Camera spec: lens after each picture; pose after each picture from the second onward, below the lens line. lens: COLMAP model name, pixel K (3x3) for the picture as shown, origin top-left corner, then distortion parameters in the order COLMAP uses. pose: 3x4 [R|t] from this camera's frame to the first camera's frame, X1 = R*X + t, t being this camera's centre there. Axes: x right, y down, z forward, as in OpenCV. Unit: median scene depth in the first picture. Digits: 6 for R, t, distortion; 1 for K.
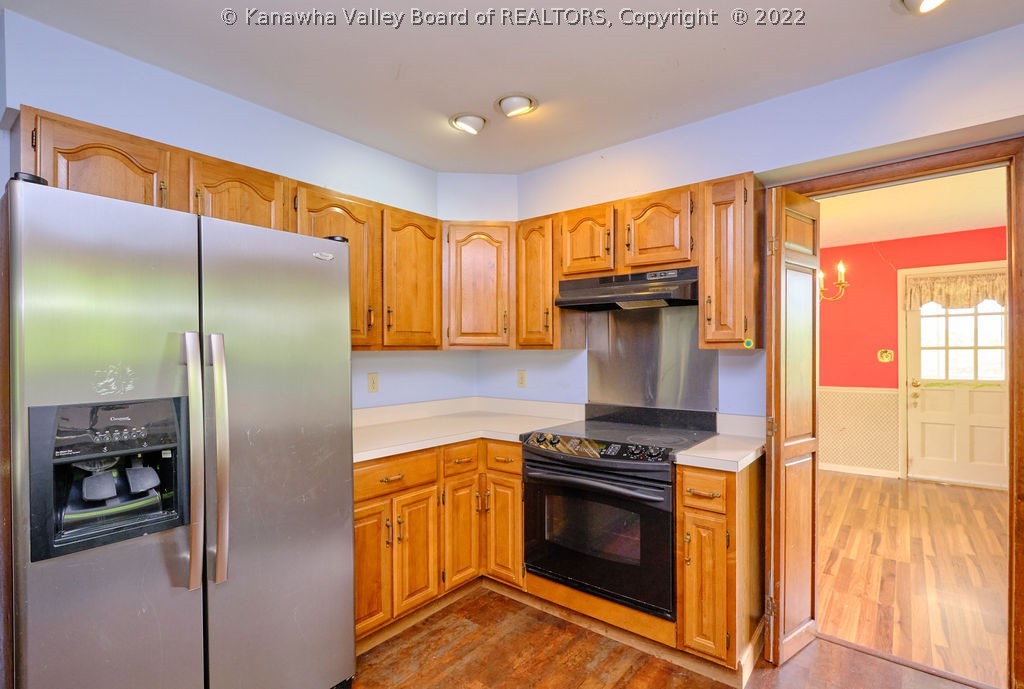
lens RADIAL K [[465.8, 0, 509.8], [0, 465.8, 348.9], [0, 0, 1]] dist [-0.002478, -0.000548]
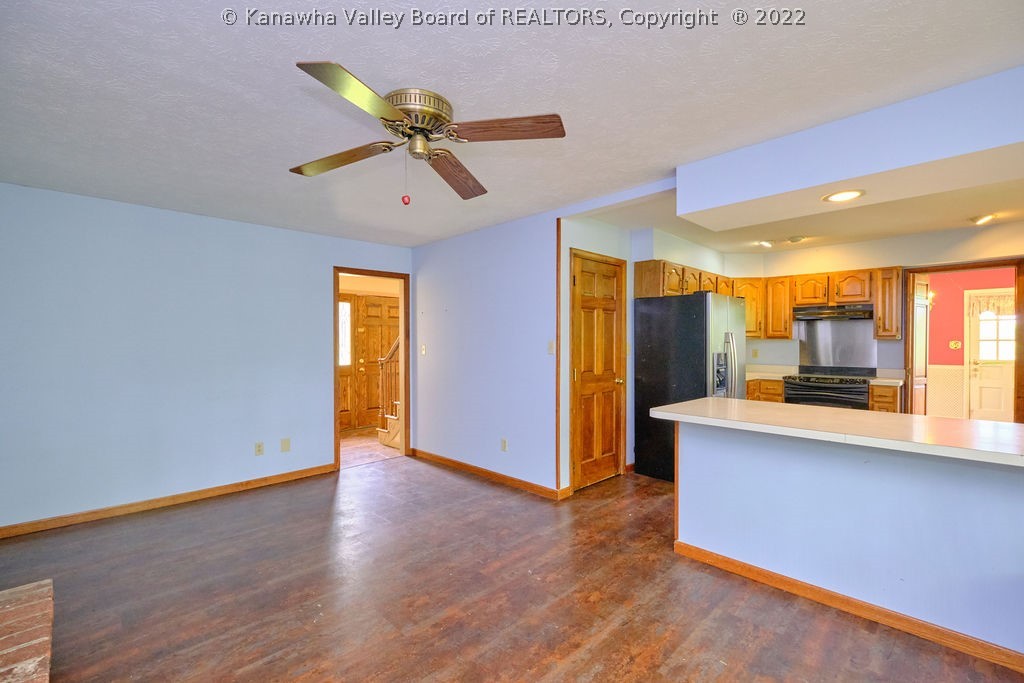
lens RADIAL K [[444.8, 0, 513.4], [0, 444.8, 342.1], [0, 0, 1]] dist [-0.001972, -0.000055]
pose [[0.995694, 0.006910, -0.092442, -0.928448], [-0.006407, 0.999963, 0.005740, 0.010368], [0.092478, -0.005123, 0.995702, -1.086565]]
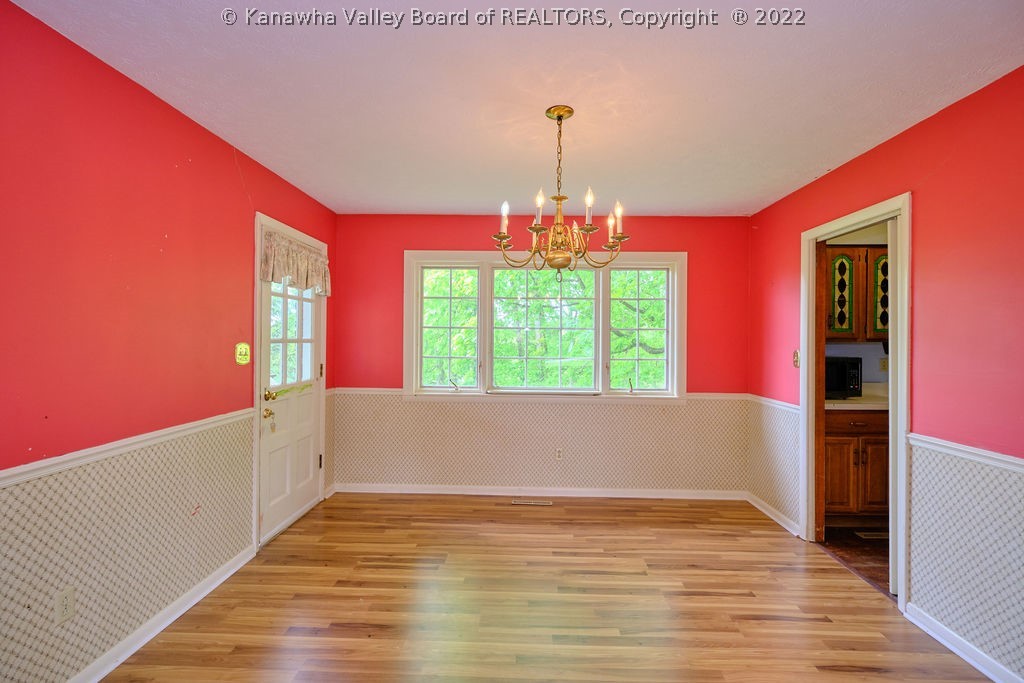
lens RADIAL K [[444.8, 0, 513.4], [0, 444.8, 342.1], [0, 0, 1]] dist [-0.001972, -0.000055]
pose [[-0.613374, 0.002926, 0.789787, 0.282143], [-0.002977, 0.999977, -0.006016, 0.005061], [-0.789787, -0.006041, -0.613352, 1.826208]]
